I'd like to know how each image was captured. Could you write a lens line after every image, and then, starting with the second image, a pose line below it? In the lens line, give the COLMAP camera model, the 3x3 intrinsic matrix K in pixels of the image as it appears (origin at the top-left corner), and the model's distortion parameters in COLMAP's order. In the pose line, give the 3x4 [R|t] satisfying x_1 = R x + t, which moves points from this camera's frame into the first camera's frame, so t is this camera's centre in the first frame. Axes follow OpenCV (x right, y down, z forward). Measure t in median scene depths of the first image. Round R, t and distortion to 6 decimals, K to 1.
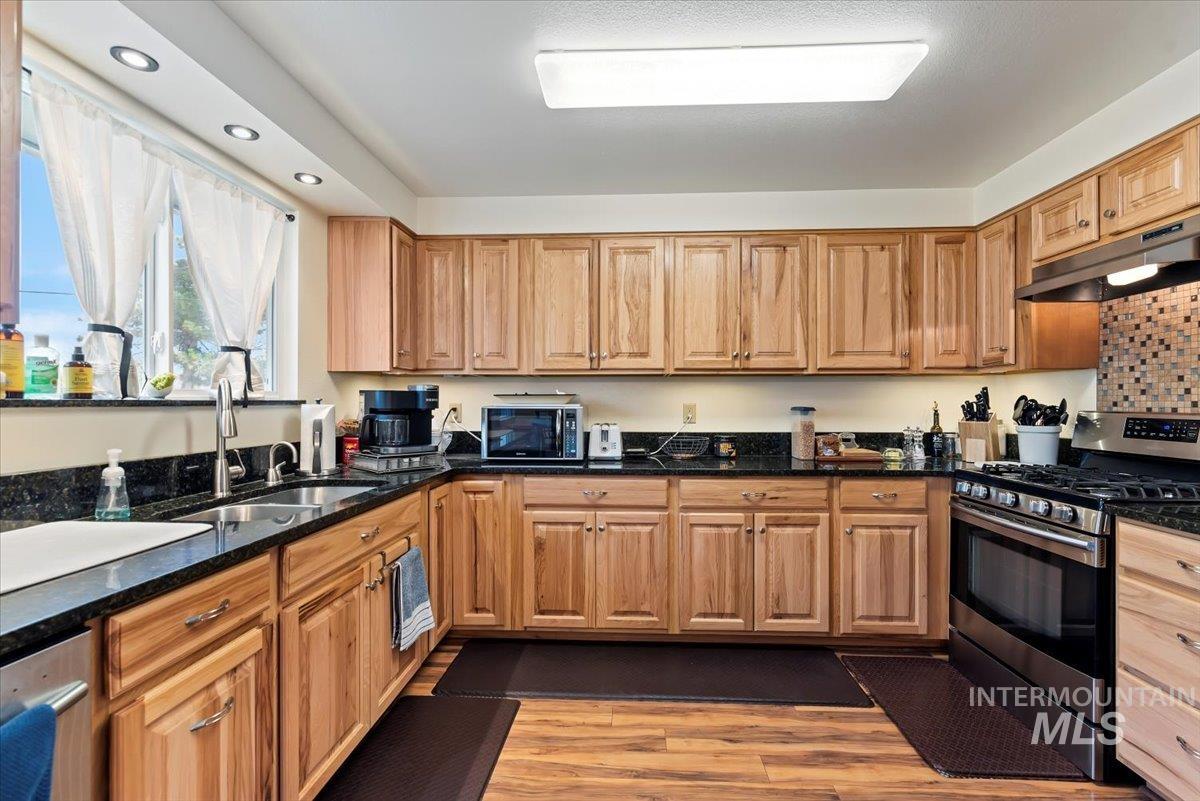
lens RADIAL K [[521.3, 0, 606.1], [0, 521.3, 404.4], [0, 0, 1]] dist [0.000970, -0.000305]
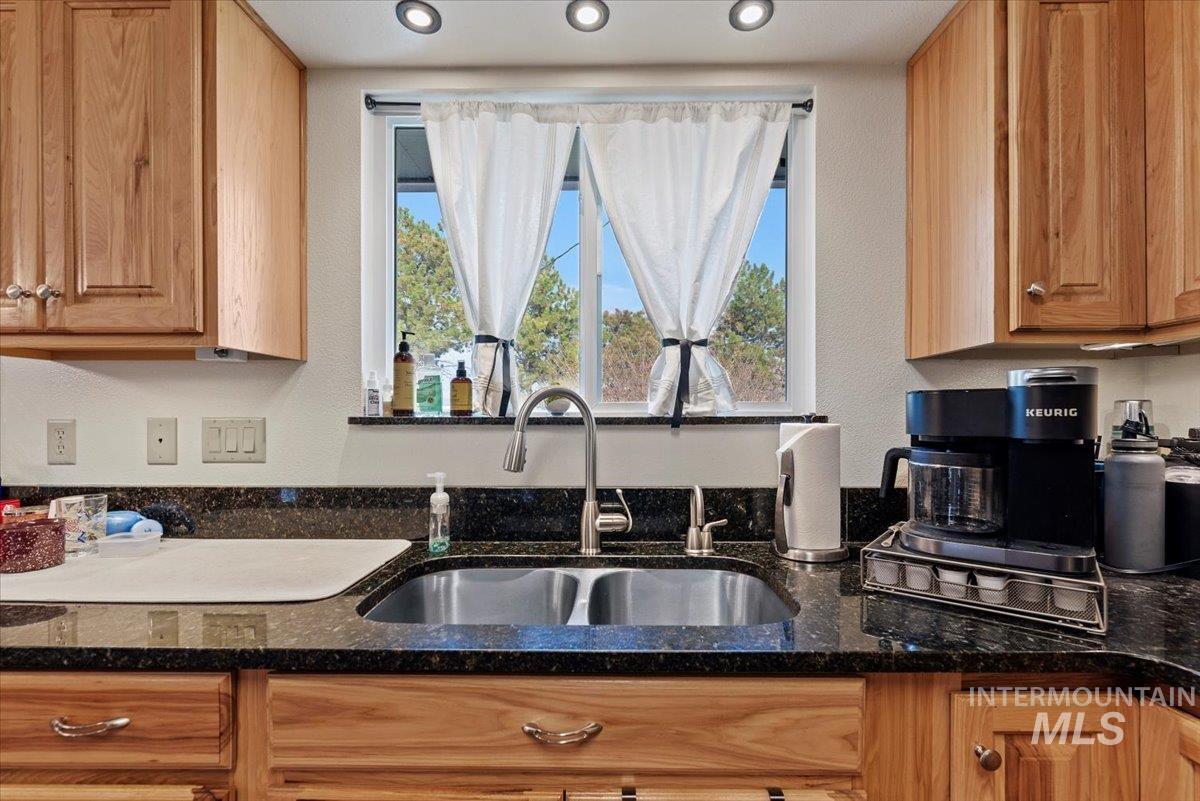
lens RADIAL K [[521.3, 0, 608.8], [0, 521.3, 422.3], [0, 0, 1]] dist [0.000970, -0.000305]
pose [[0.031032, 0.000722, -0.999518, -0.034639], [-0.006820, 0.999977, 0.000510, -0.001470], [0.999495, 0.006801, 0.031037, 1.051222]]
